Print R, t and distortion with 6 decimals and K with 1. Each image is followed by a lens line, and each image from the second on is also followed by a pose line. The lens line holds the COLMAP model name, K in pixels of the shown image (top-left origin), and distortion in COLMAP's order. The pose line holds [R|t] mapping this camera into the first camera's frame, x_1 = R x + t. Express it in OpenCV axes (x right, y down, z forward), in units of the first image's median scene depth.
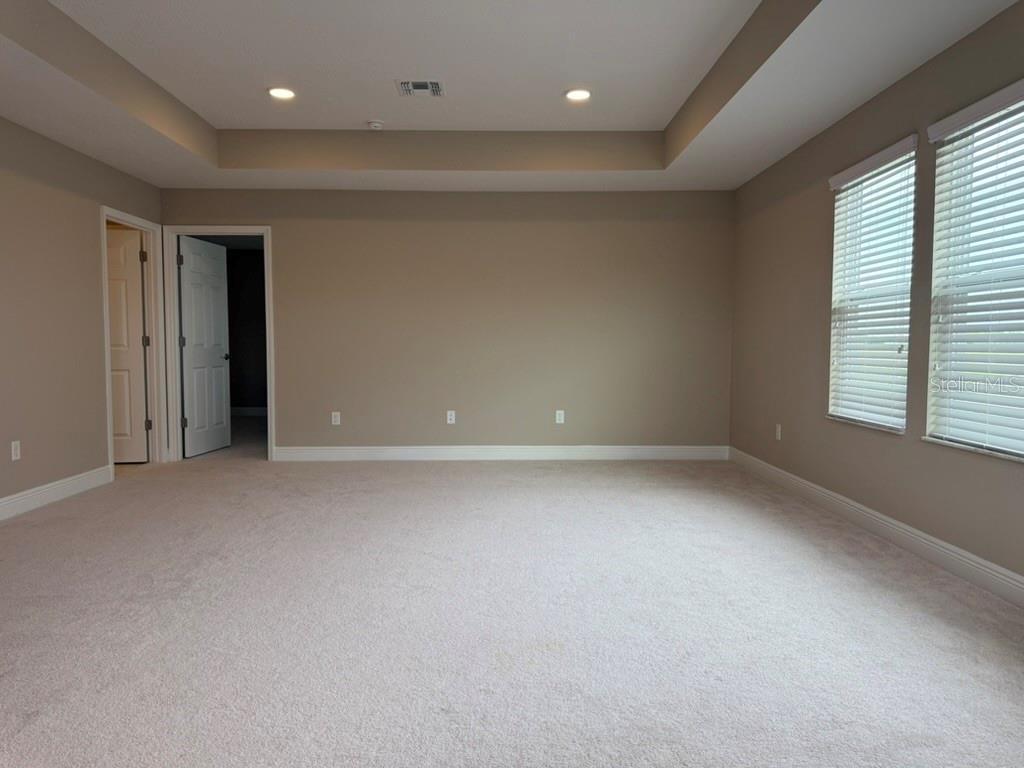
lens RADIAL K [[728.9, 0, 510.2], [0, 728.9, 382.2], [0, 0, 1]] dist [0.058947, -0.065485]
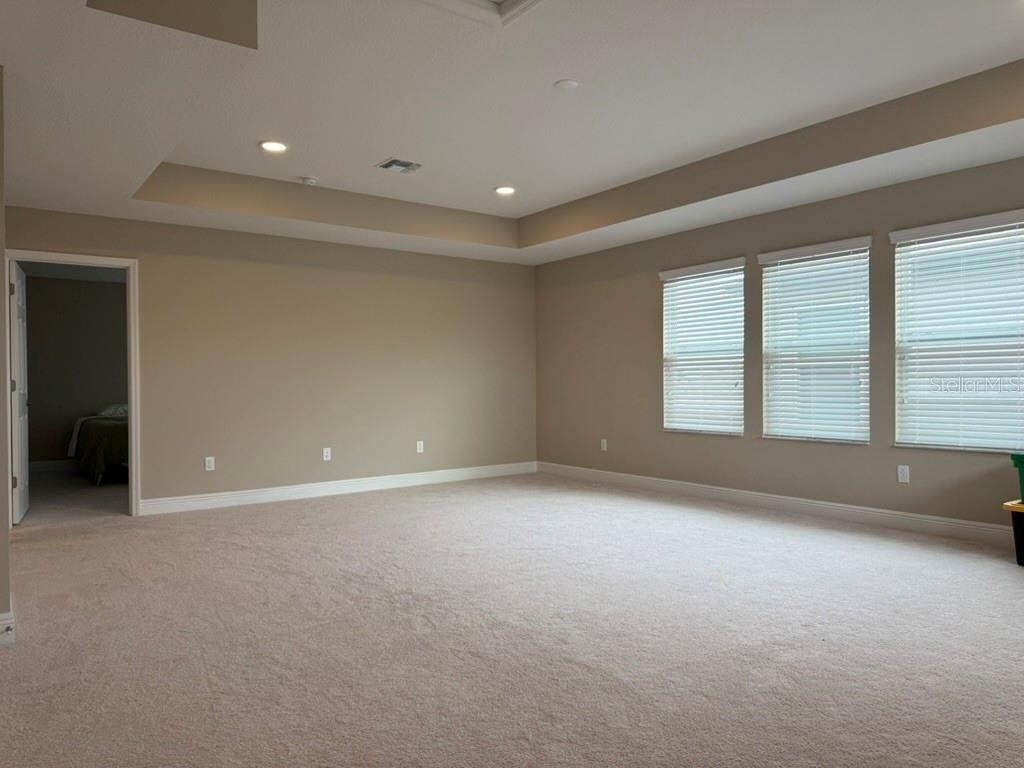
lens RADIAL K [[728.9, 0, 508.1], [0, 728.9, 384.5], [0, 0, 1]] dist [0.058947, -0.065485]
pose [[0.807410, -0.011038, 0.589888, -0.586975], [0.041033, 0.998455, -0.037481, -0.002105], [-0.588563, 0.054467, 0.806615, -0.016047]]
